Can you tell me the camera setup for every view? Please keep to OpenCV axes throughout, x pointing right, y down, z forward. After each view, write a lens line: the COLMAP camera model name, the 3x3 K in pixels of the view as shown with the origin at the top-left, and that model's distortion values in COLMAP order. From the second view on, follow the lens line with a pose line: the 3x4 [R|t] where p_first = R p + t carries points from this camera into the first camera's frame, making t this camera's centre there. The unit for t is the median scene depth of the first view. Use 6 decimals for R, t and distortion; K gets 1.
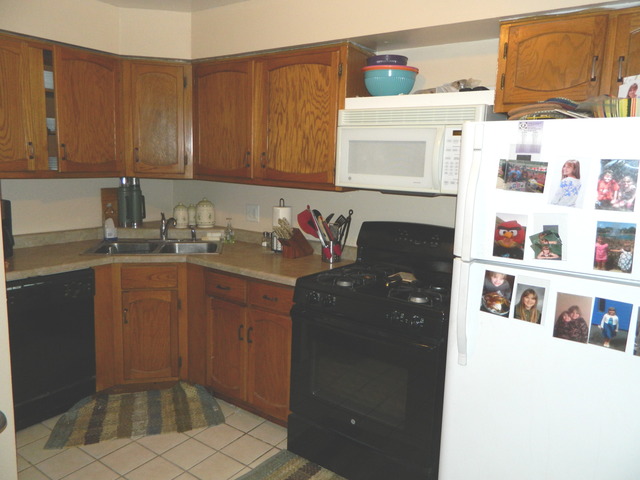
lens RADIAL K [[482.2, 0, 320.0], [0, 482.2, 240.0], [0, 0, 1]] dist [0.005873, 0.000375]
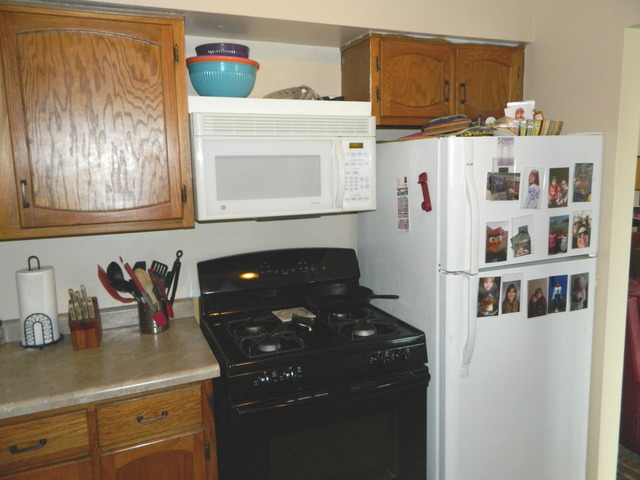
lens RADIAL K [[482.2, 0, 320.0], [0, 482.2, 240.0], [0, 0, 1]] dist [0.005873, 0.000375]
pose [[0.525851, -0.173952, 0.832599, -0.722727], [0.178008, 0.979695, 0.092258, -0.183925], [-0.831742, 0.099695, 0.546138, 0.736479]]
